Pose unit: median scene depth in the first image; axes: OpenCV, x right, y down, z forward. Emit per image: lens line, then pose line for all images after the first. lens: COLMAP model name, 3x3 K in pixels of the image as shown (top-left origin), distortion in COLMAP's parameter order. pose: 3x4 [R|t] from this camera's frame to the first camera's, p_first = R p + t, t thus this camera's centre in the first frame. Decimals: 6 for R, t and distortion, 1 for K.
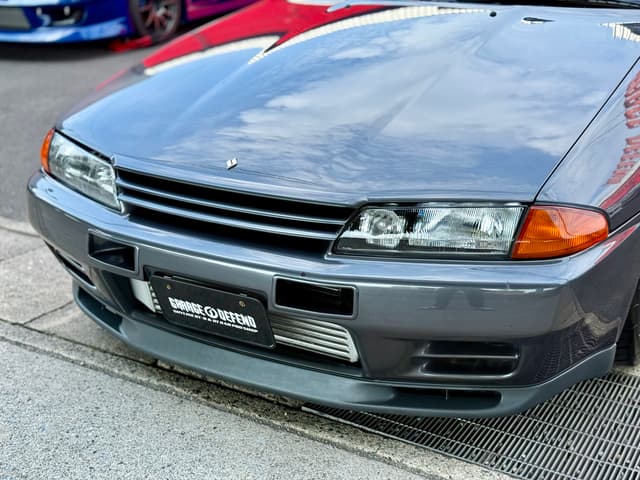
lens RADIAL K [[893.6, 0, 317.1], [0, 893.6, 244.6], [0, 0, 1]] dist [0.194148, -0.434438]
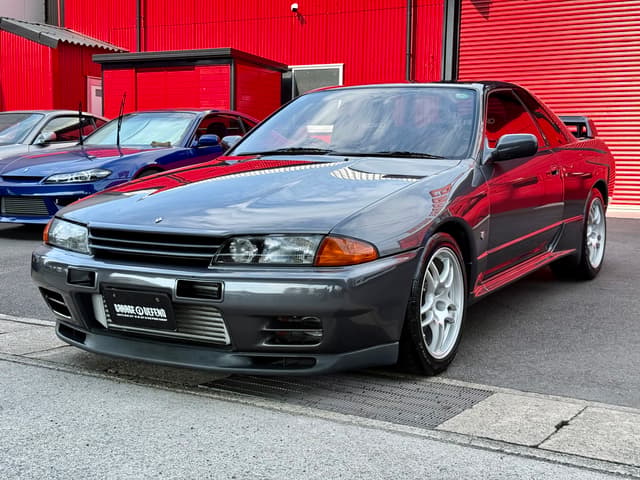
lens RADIAL K [[893.6, 0, 317.1], [0, 893.6, 244.6], [0, 0, 1]] dist [0.194148, -0.434438]
pose [[0.999679, 0.022009, -0.012512, 0.208995], [-0.024534, 0.964141, -0.264256, 0.368328], [0.006247, 0.264478, 0.964371, -0.555240]]
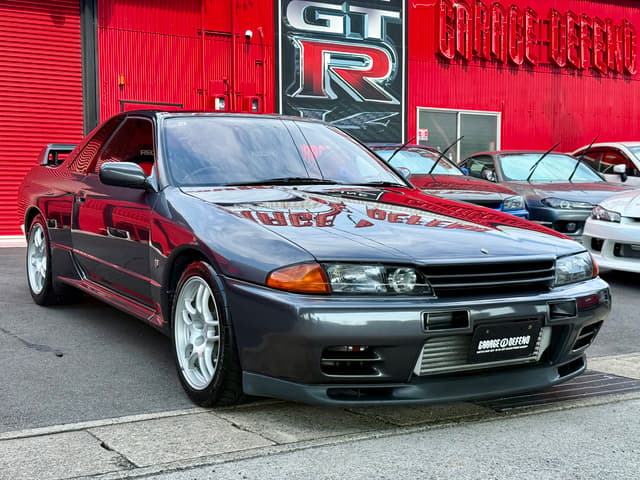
lens RADIAL K [[893.6, 0, 317.1], [0, 893.6, 244.6], [0, 0, 1]] dist [0.194148, -0.434438]
pose [[0.492554, -0.040452, 0.869341, -1.611220], [0.304251, 0.943890, -0.128462, 0.016211], [-0.815366, 0.327773, 0.477225, 0.446744]]
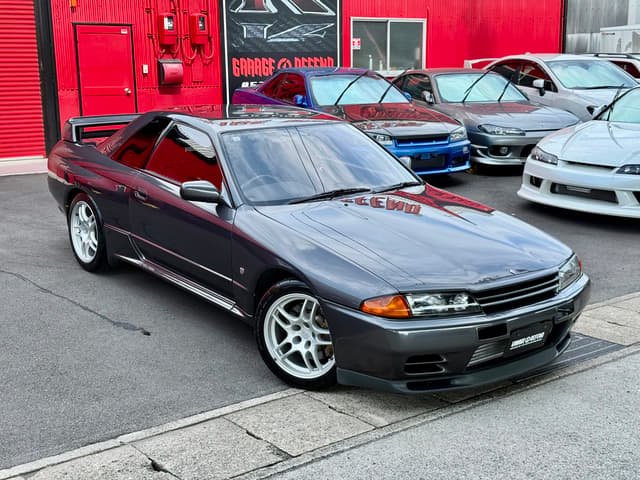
lens RADIAL K [[893.6, 0, 317.1], [0, 893.6, 244.6], [0, 0, 1]] dist [0.194148, -0.434438]
pose [[0.381013, -0.192244, 0.904362, -2.180996], [0.330757, 0.941753, 0.060843, -0.430966], [-0.863382, 0.275942, 0.422406, 0.444657]]
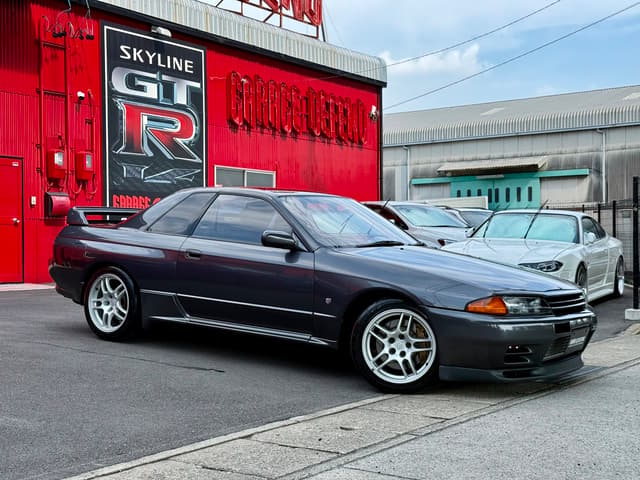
lens RADIAL K [[893.6, 0, 317.1], [0, 893.6, 244.6], [0, 0, 1]] dist [0.194148, -0.434438]
pose [[0.114160, -0.001614, 0.993461, -2.851266], [0.348287, 0.936597, -0.038500, -0.355629], [-0.930411, 0.350405, 0.107484, 1.302683]]
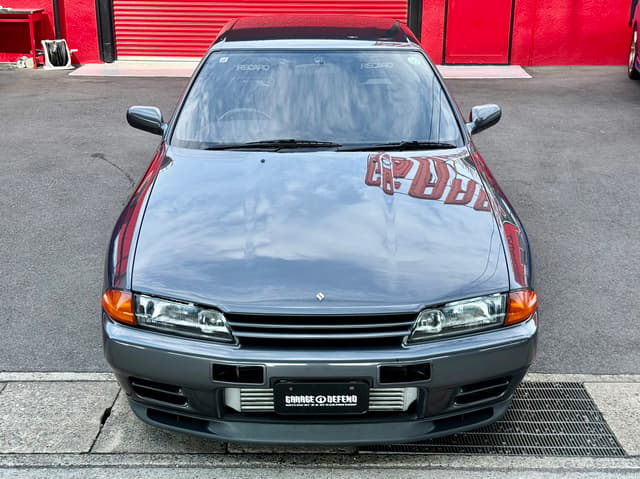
lens RADIAL K [[934.7, 0, 320.0], [0, 934.7, 239.5], [0, 0, 1]] dist [0.134645, -0.084455]
pose [[0.865459, -0.144263, 0.479760, -0.797807], [0.168951, 0.985589, -0.008413, -0.164948], [-0.471632, 0.088337, 0.877359, -0.356108]]
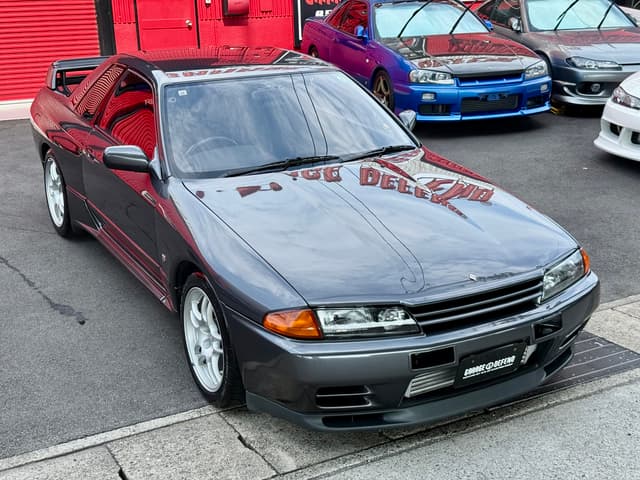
lens RADIAL K [[893.6, 0, 317.1], [0, 893.6, 244.6], [0, 0, 1]] dist [0.194148, -0.434438]
pose [[0.520009, -0.254967, 0.815219, -1.560073], [0.324964, 0.941694, 0.087237, -0.378810], [-0.789930, 0.219553, 0.572544, 0.238679]]
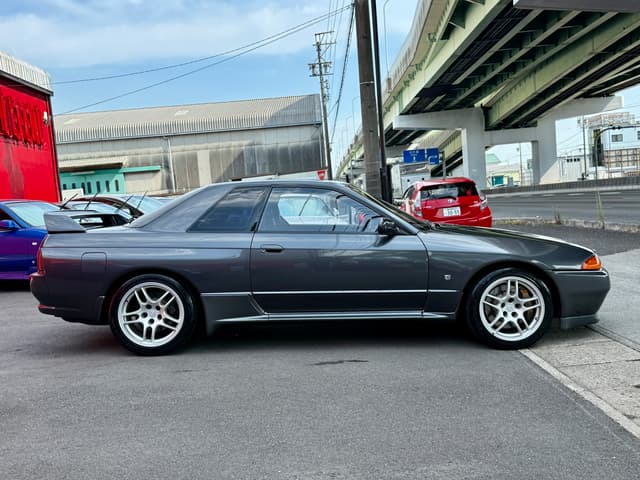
lens RADIAL K [[643.3, 0, 318.5], [0, 643.3, 230.0], [0, 0, 1]] dist [0.055691, -0.016645]
pose [[-0.494542, 0.002893, 0.869149, -1.798634], [0.376351, 0.902097, 0.211140, -1.027614], [-0.783446, 0.431523, -0.447214, 2.812893]]
